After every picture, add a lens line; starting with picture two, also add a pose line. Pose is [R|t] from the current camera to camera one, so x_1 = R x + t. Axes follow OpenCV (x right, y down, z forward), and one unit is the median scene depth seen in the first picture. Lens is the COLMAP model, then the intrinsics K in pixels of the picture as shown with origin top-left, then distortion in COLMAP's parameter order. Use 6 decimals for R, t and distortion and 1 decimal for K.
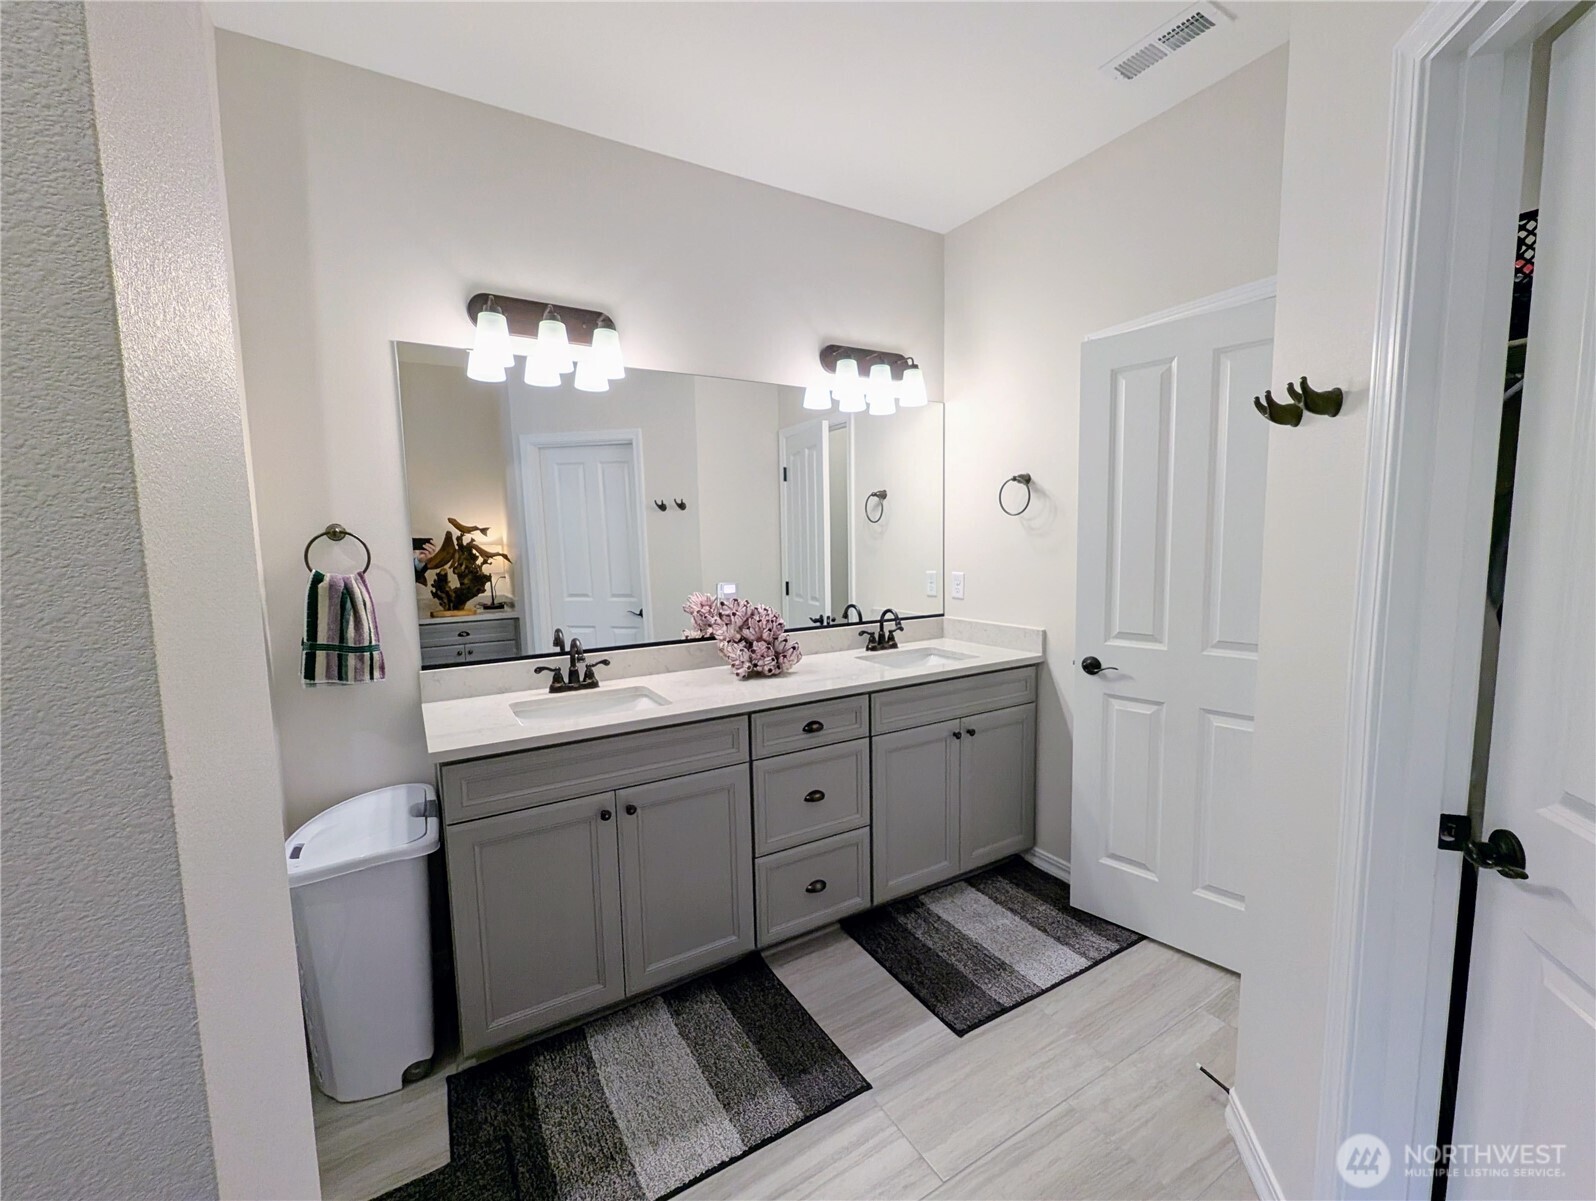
lens RADIAL K [[657.7, 0, 807.5], [0, 657.7, 606.4], [0, 0, 1]] dist [0.000336, -0.001133]
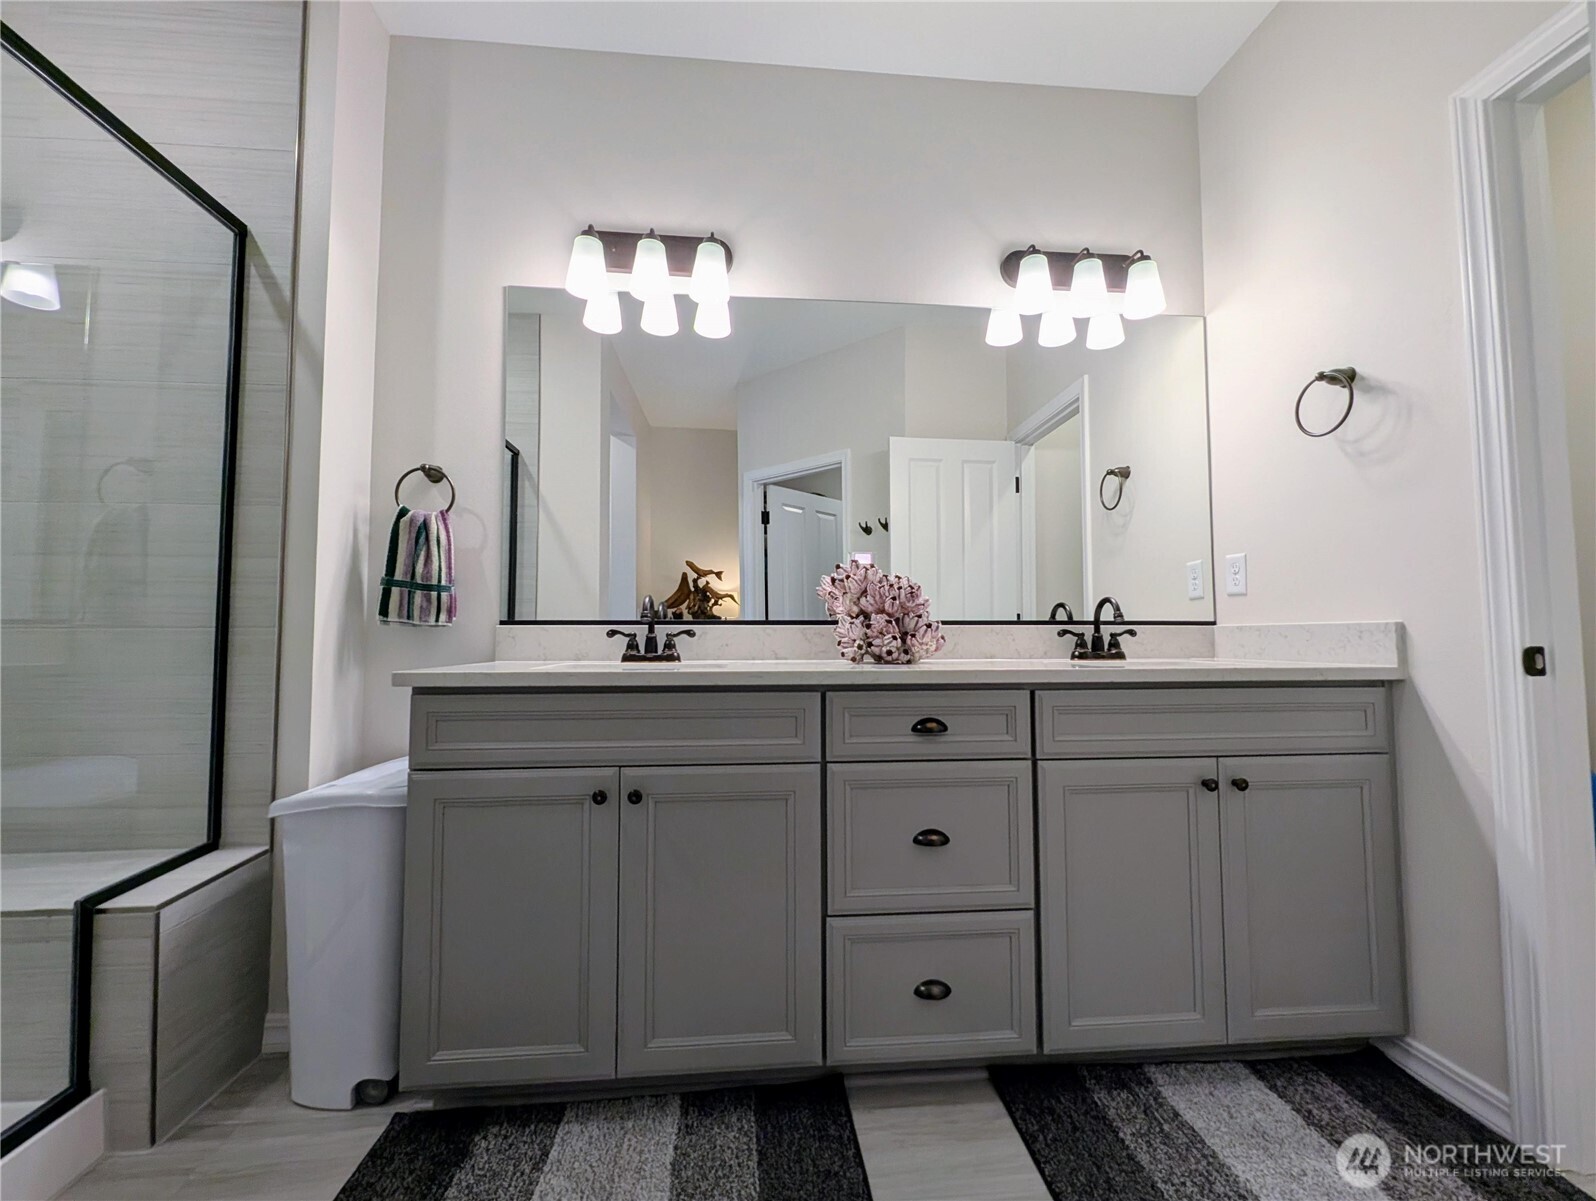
lens RADIAL K [[657.7, 0, 805.1], [0, 657.7, 609.1], [0, 0, 1]] dist [0.000336, -0.001133]
pose [[0.899029, -0.005988, -0.437847, 0.169994], [-0.060224, 0.988714, -0.137178, 0.151944], [0.433727, 0.149696, 0.888522, 0.319489]]
